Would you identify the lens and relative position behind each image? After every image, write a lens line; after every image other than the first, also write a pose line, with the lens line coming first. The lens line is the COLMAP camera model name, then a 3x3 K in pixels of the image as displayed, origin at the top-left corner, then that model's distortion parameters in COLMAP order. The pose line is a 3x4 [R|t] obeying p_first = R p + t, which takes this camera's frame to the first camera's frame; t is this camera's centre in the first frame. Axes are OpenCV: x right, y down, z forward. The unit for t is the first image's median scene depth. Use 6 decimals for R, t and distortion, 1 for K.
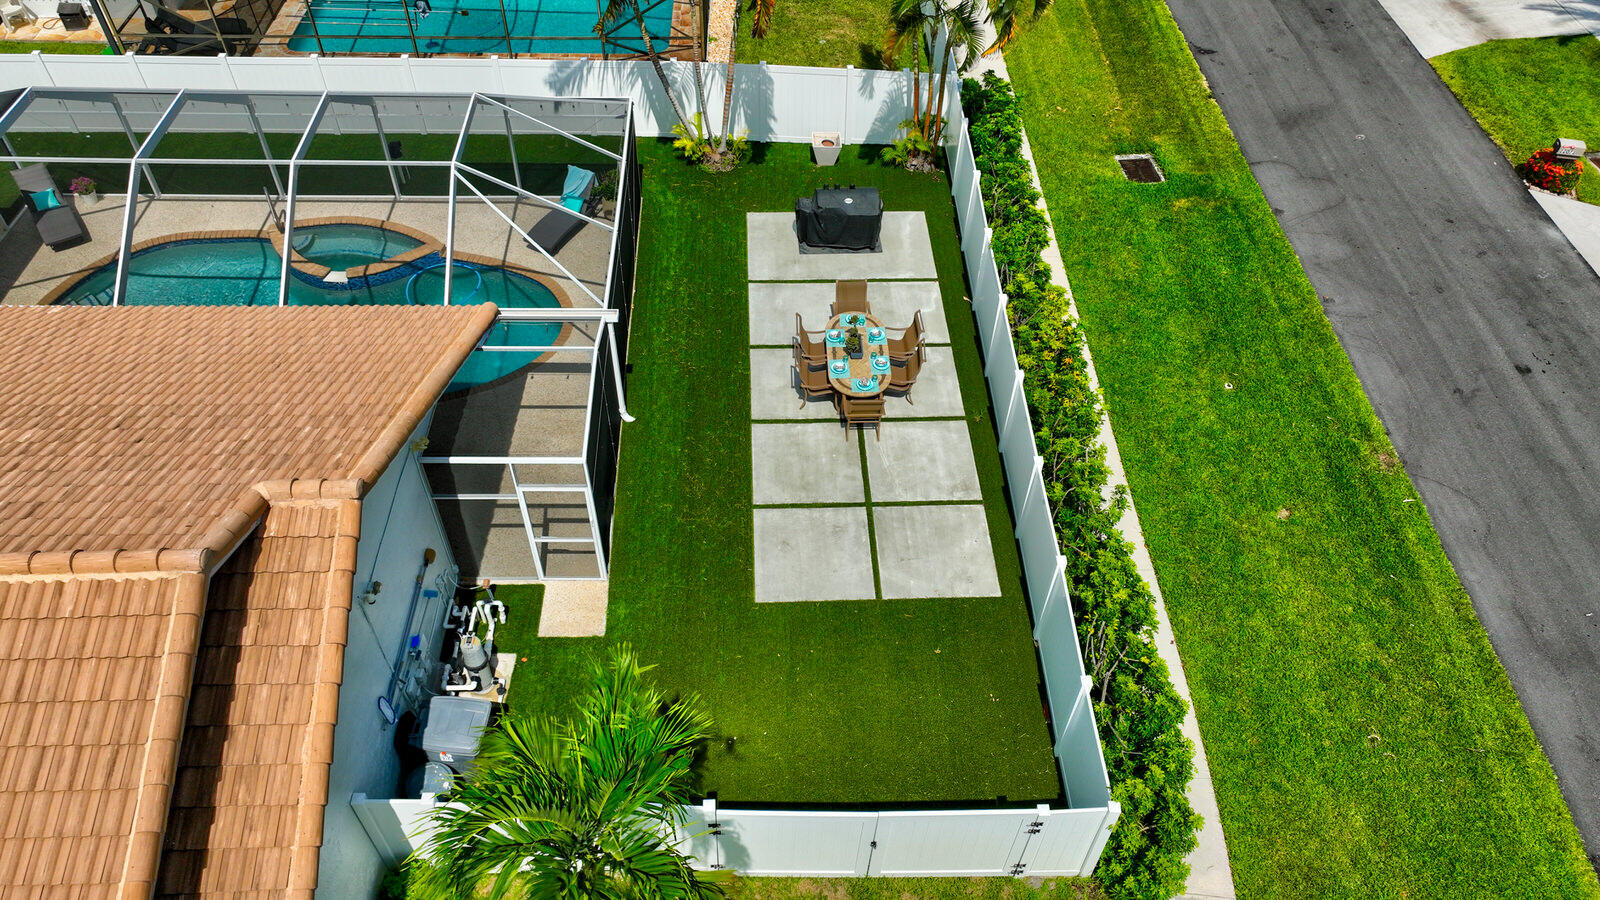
lens RADIAL K [[1132.1, 0, 803.7], [0, 1132.1, 444.5], [0, 0, 1]] dist [0.004485, 0.006862]
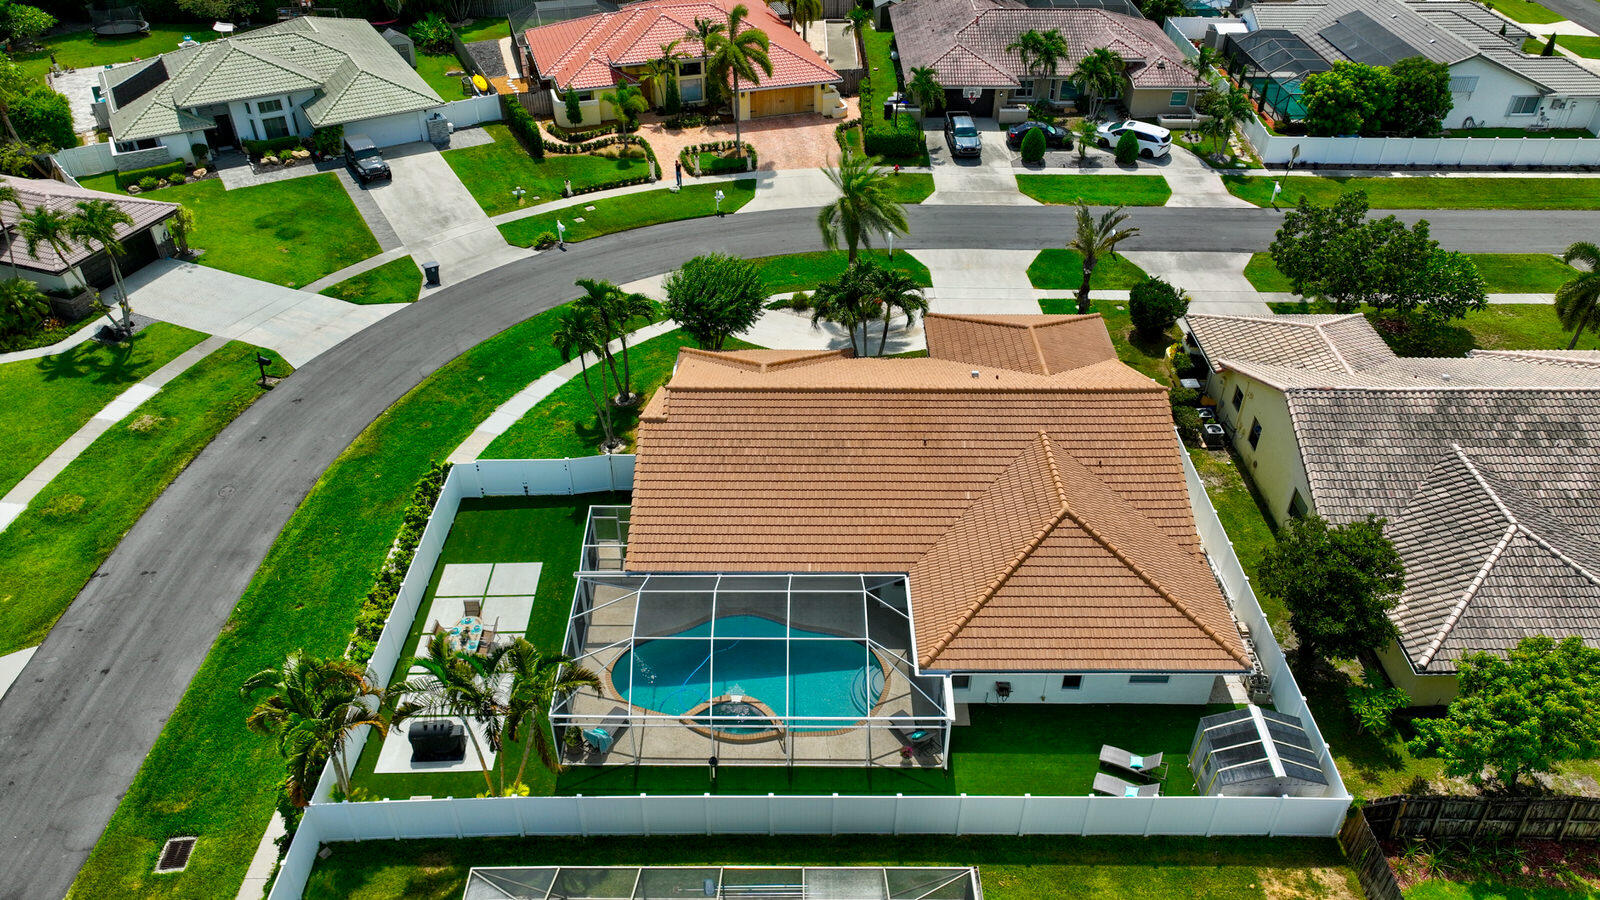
lens RADIAL K [[1123.7, 0, 801.8], [0, 1123.7, 451.2], [0, 0, 1]] dist [0.004825, 0.010571]
pose [[-0.999432, -0.033110, 0.006208, -0.497539], [0.002356, 0.115135, 0.993347, -1.890323], [-0.033605, 0.992798, -0.114992, 0.789281]]
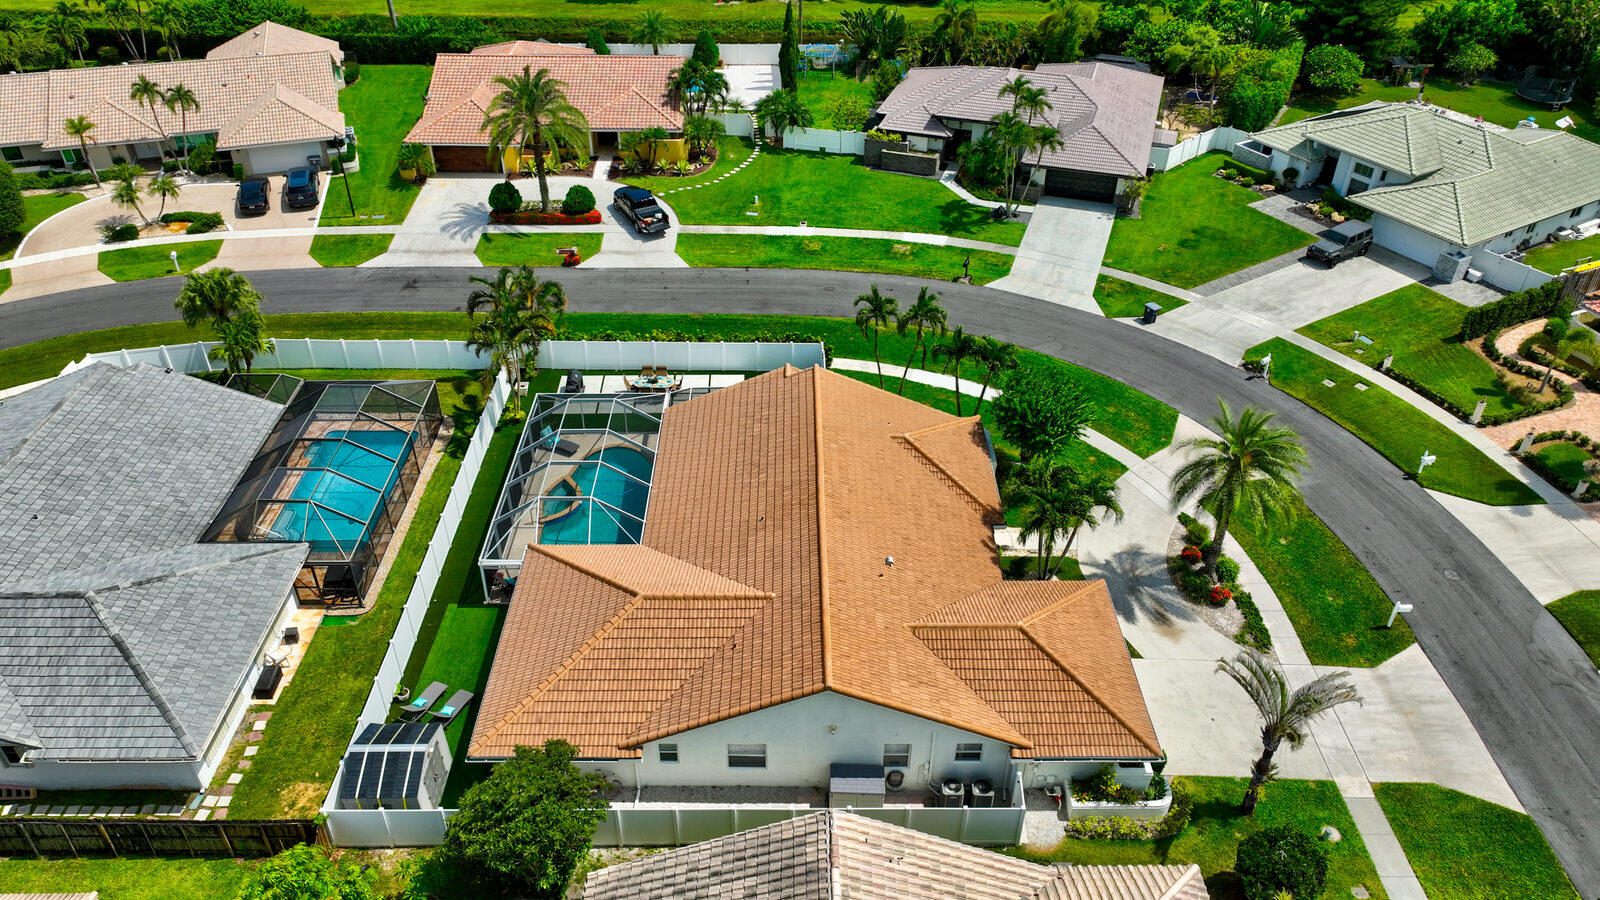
lens RADIAL K [[1127.2, 0, 804.7], [0, 1127.2, 444.7], [0, 0, 1]] dist [0.004423, 0.008347]
pose [[0.015265, -0.595729, 0.803040, -2.204425], [0.723279, 0.561117, 0.402512, -0.814063], [-0.690387, 0.574678, 0.439444, -0.448705]]
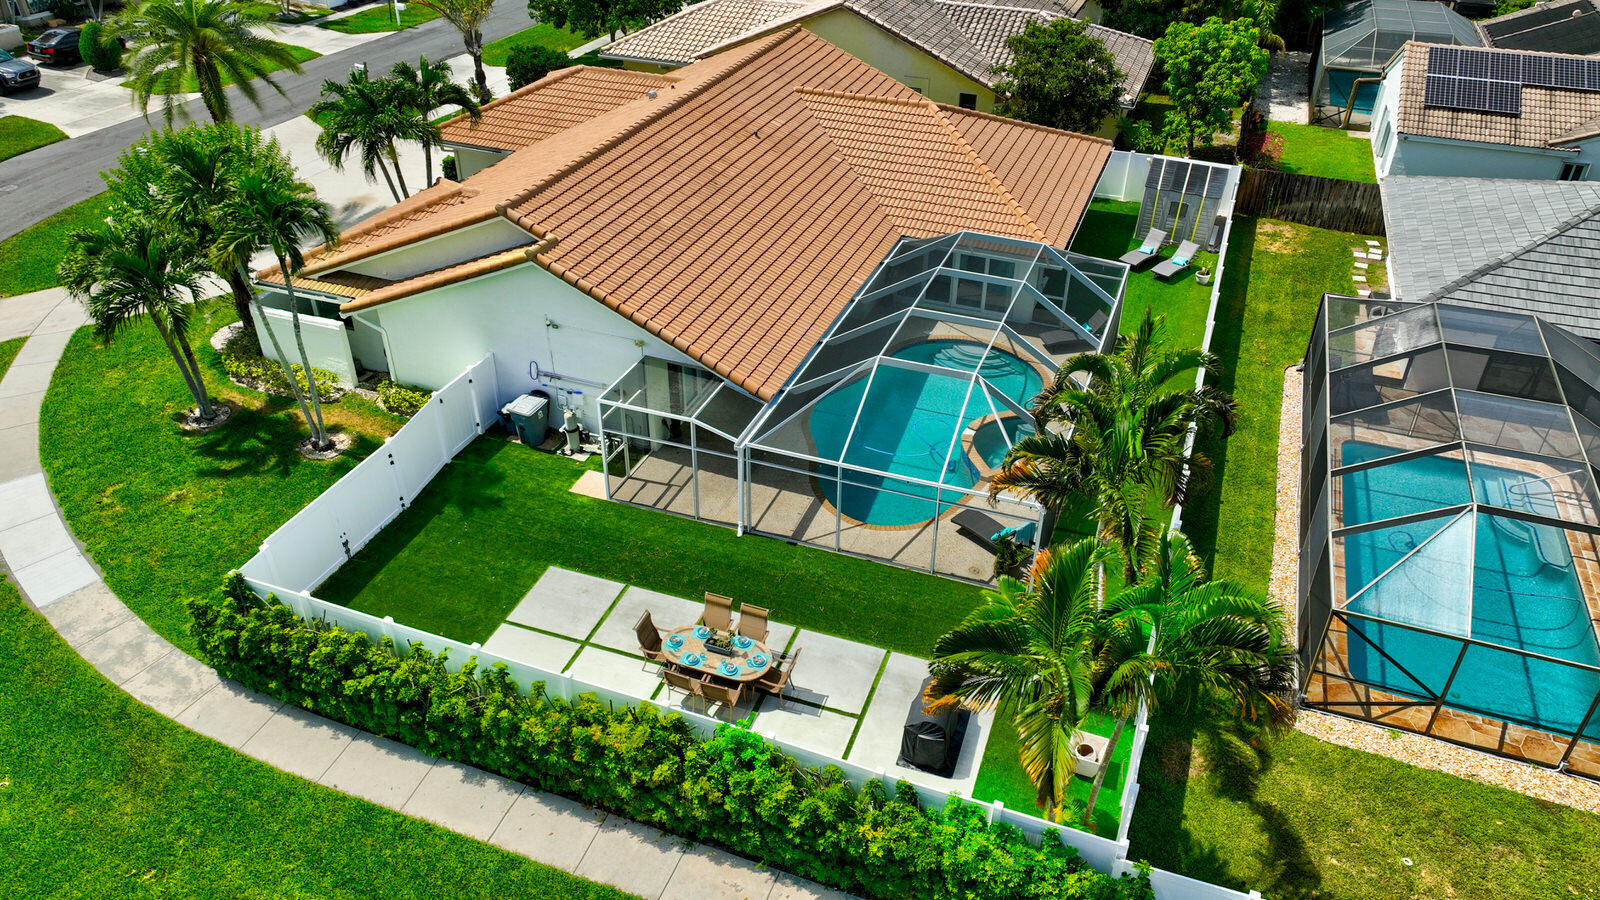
lens RADIAL K [[1132.1, 0, 803.7], [0, 1132.1, 444.5], [0, 0, 1]] dist [0.004485, 0.006862]
pose [[-0.378611, 0.485891, -0.787758, 0.688412], [-0.686089, 0.423939, 0.591234, -0.768461], [0.621236, 0.764320, 0.172857, 0.642275]]
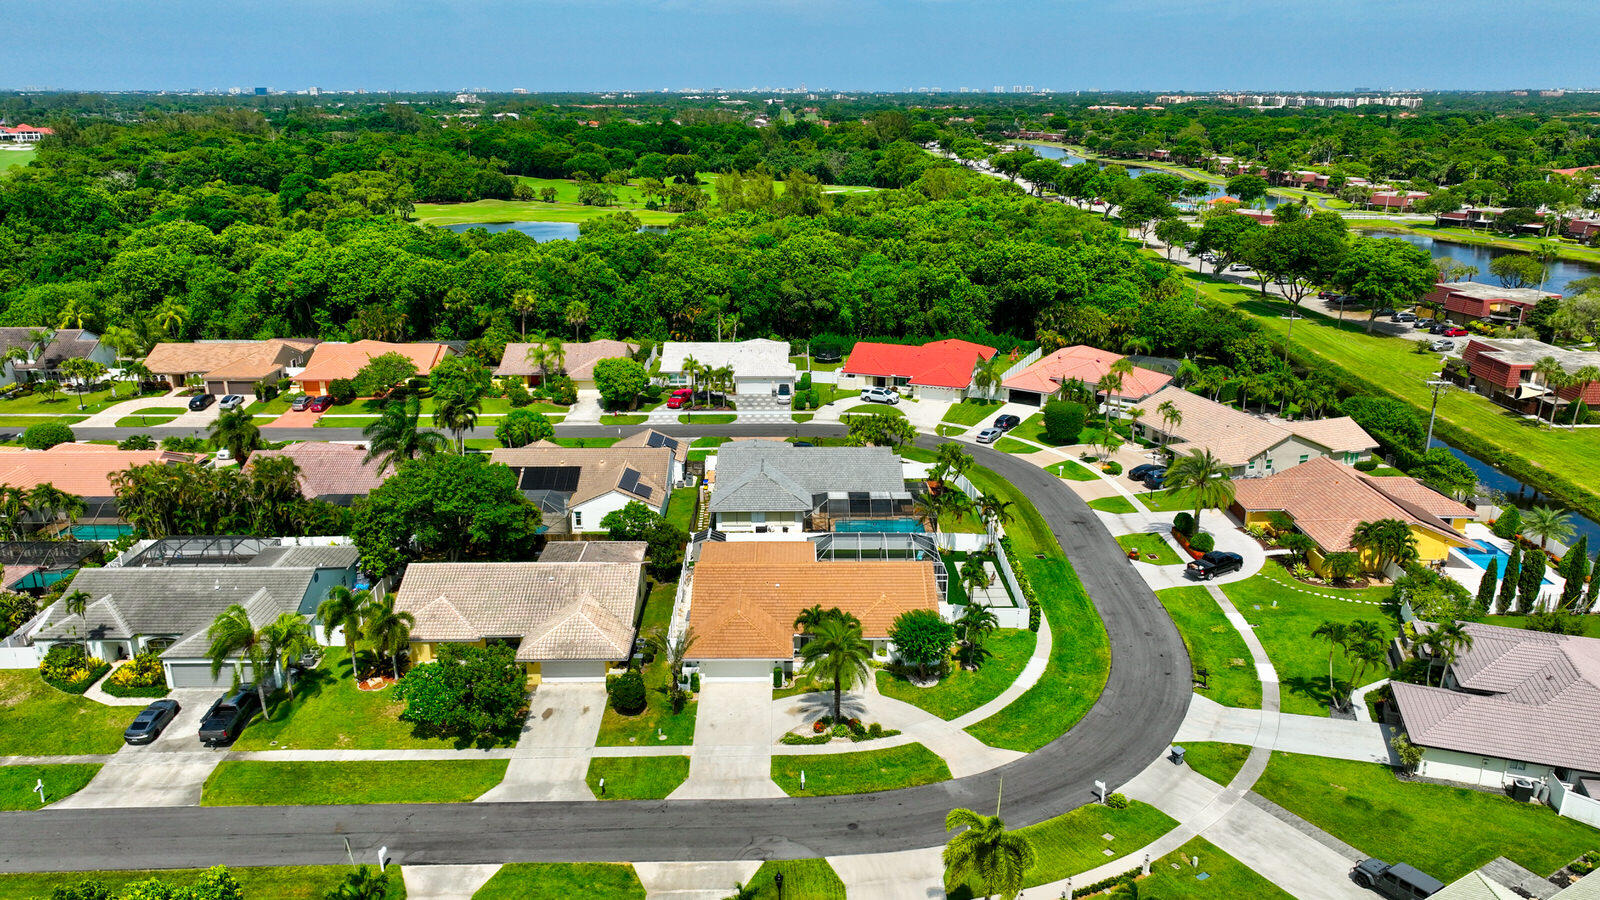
lens RADIAL K [[1123.7, 0, 801.8], [0, 1123.7, 451.2], [0, 0, 1]] dist [0.004825, 0.010571]
pose [[0.999668, -0.015076, -0.020899, -0.614985], [0.002969, 0.872995, -0.487720, 1.771121], [0.025598, 0.487496, 0.872750, -3.515584]]
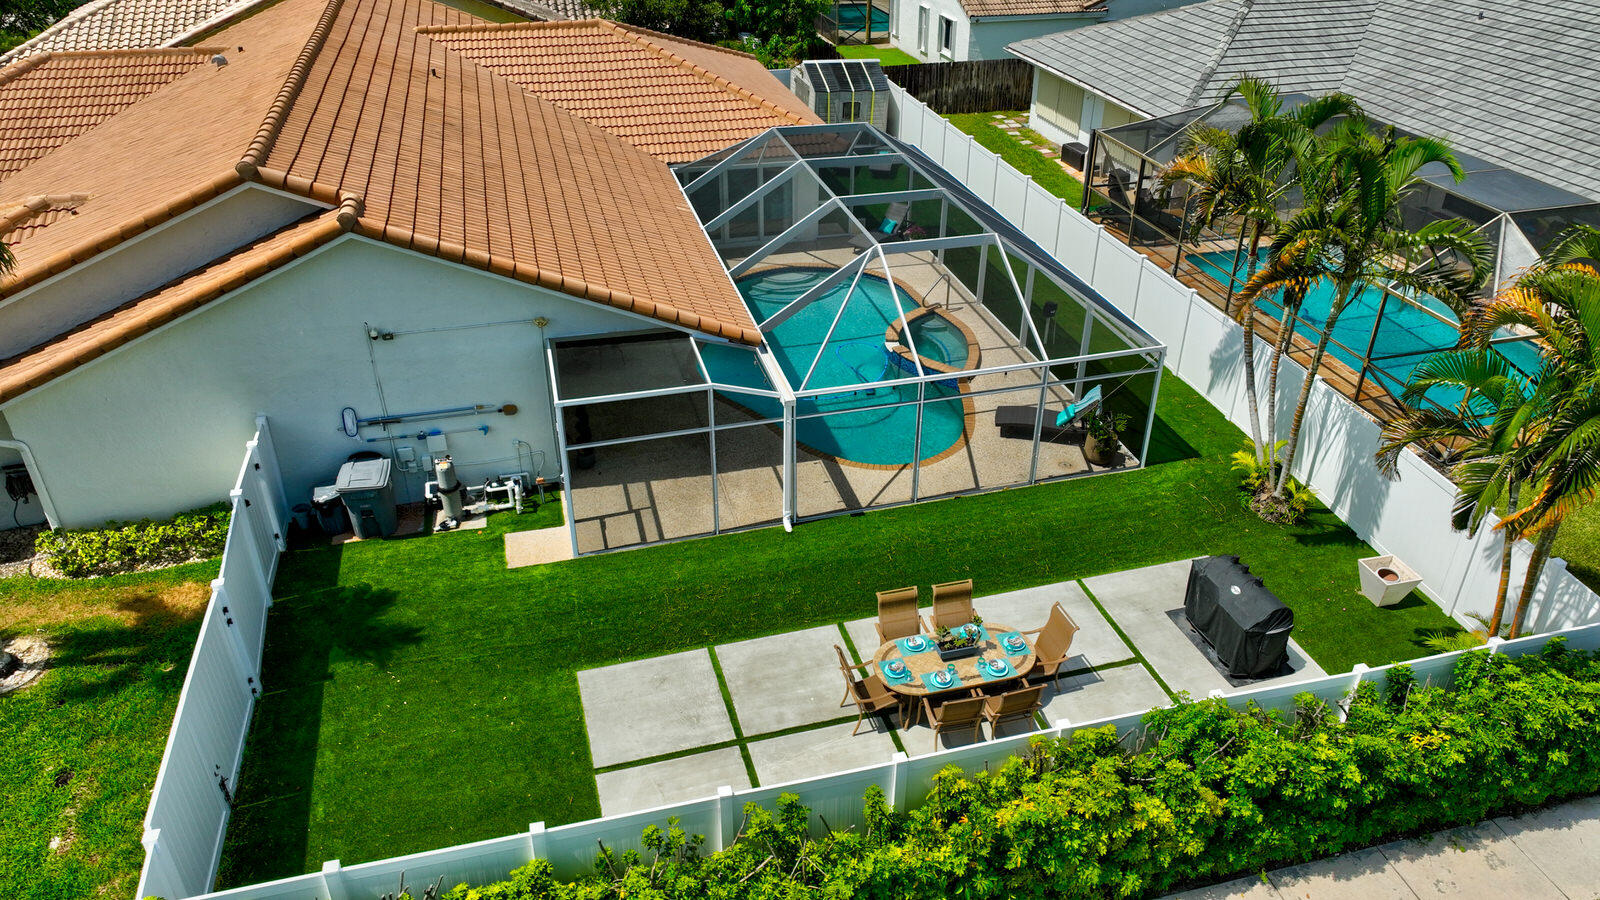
lens RADIAL K [[1123.7, 0, 801.8], [0, 1123.7, 451.2], [0, 0, 1]] dist [0.004825, 0.010571]
pose [[0.234038, 0.482122, -0.844266, 0.523549], [-0.709318, 0.678557, 0.190864, -0.218608], [0.664902, 0.554183, 0.500786, 0.437599]]
